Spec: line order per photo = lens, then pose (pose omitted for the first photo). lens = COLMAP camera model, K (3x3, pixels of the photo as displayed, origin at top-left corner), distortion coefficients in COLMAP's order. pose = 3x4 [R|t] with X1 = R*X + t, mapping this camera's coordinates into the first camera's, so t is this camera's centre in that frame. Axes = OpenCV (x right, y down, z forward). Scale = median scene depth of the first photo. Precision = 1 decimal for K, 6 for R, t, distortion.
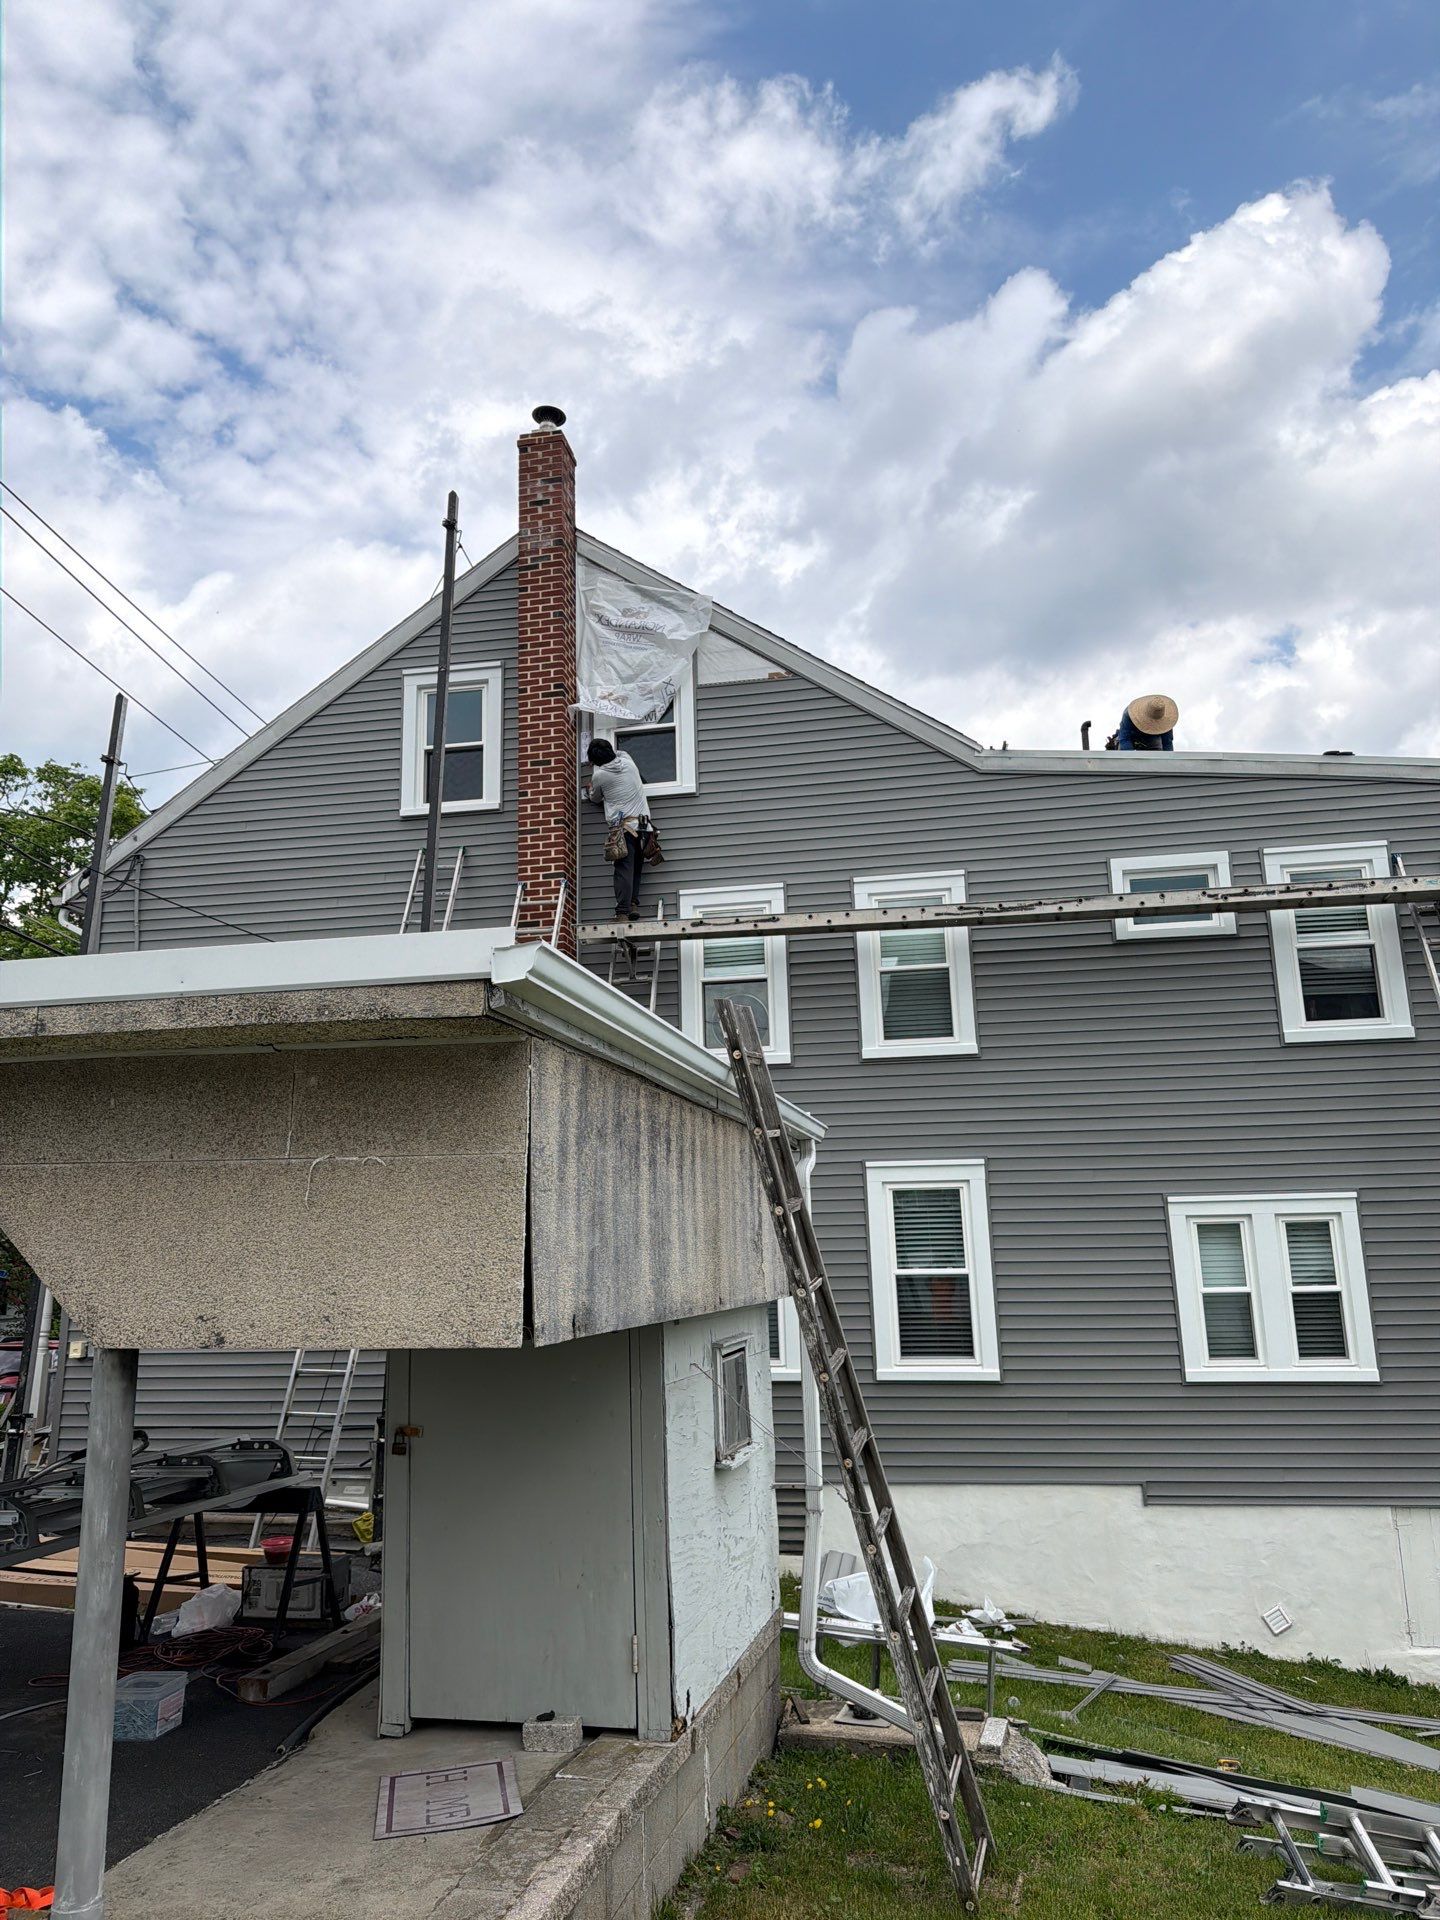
lens RADIAL K [[1333.1, 0, 709.5], [0, 1333.1, 956.1], [0, 0, 1]] dist [0.070291, -0.102510]
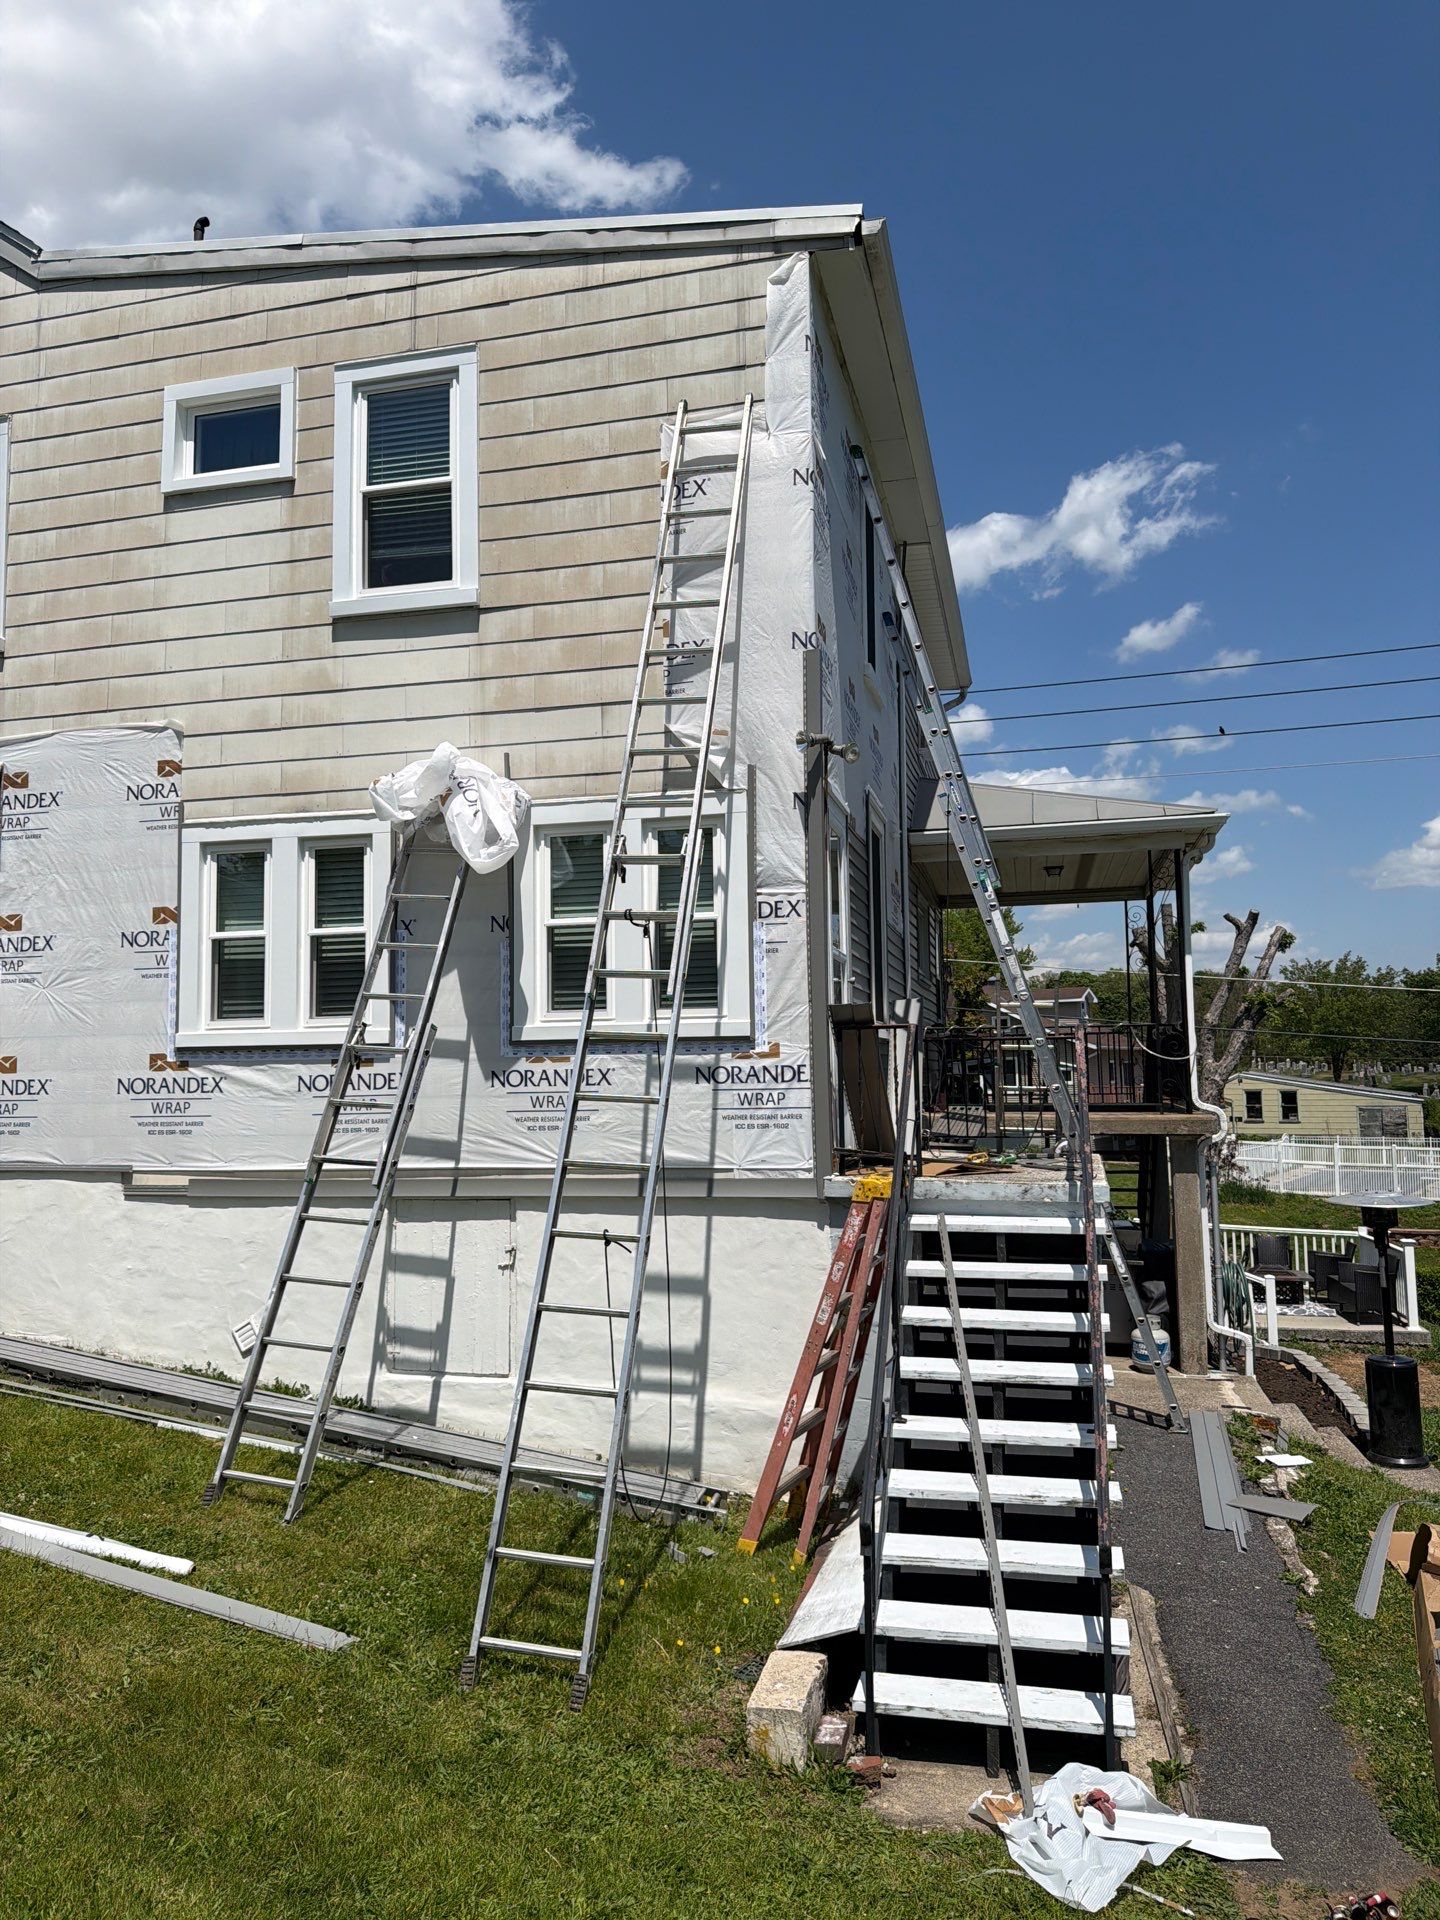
lens RADIAL K [[1356.6, 0, 691.0], [0, 1356.6, 958.6], [0, 0, 1]] dist [0.089475, -0.232489]
pose [[0.997390, 0.003945, -0.072098, 0.704965], [0.005855, 0.990798, 0.135222, 0.156469], [0.071968, -0.135291, 0.988189, 0.238115]]
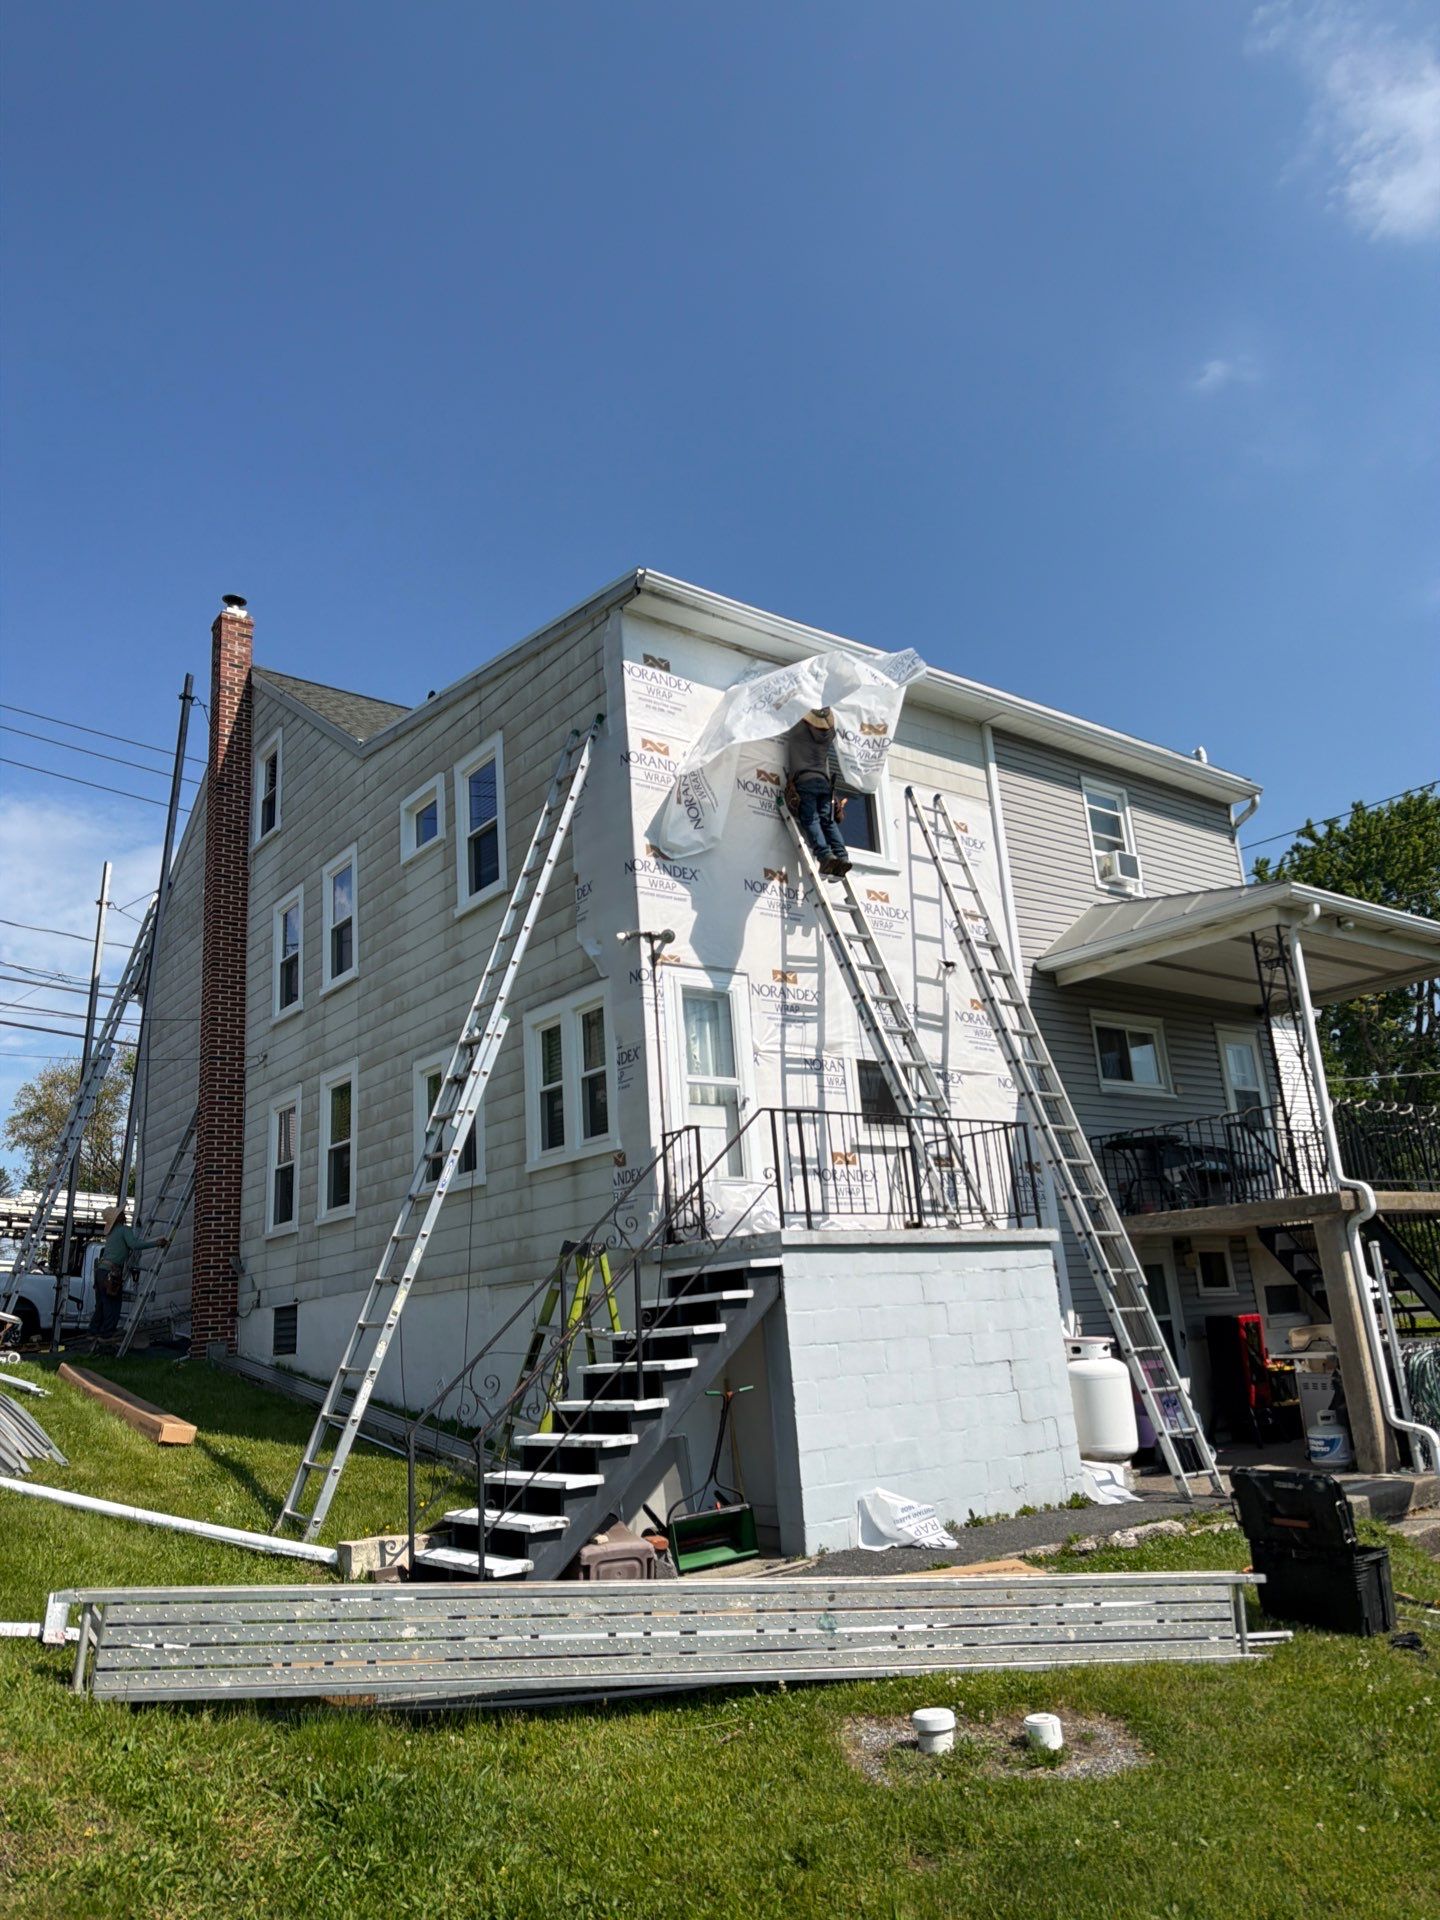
lens RADIAL K [[1333.1, 0, 709.5], [0, 1333.1, 956.1], [0, 0, 1]] dist [0.070291, -0.102510]
pose [[0.736322, -0.206208, -0.644444, 1.392455], [0.196531, 0.976547, -0.087923, 0.253356], [0.647460, -0.061914, 0.759580, 0.249062]]
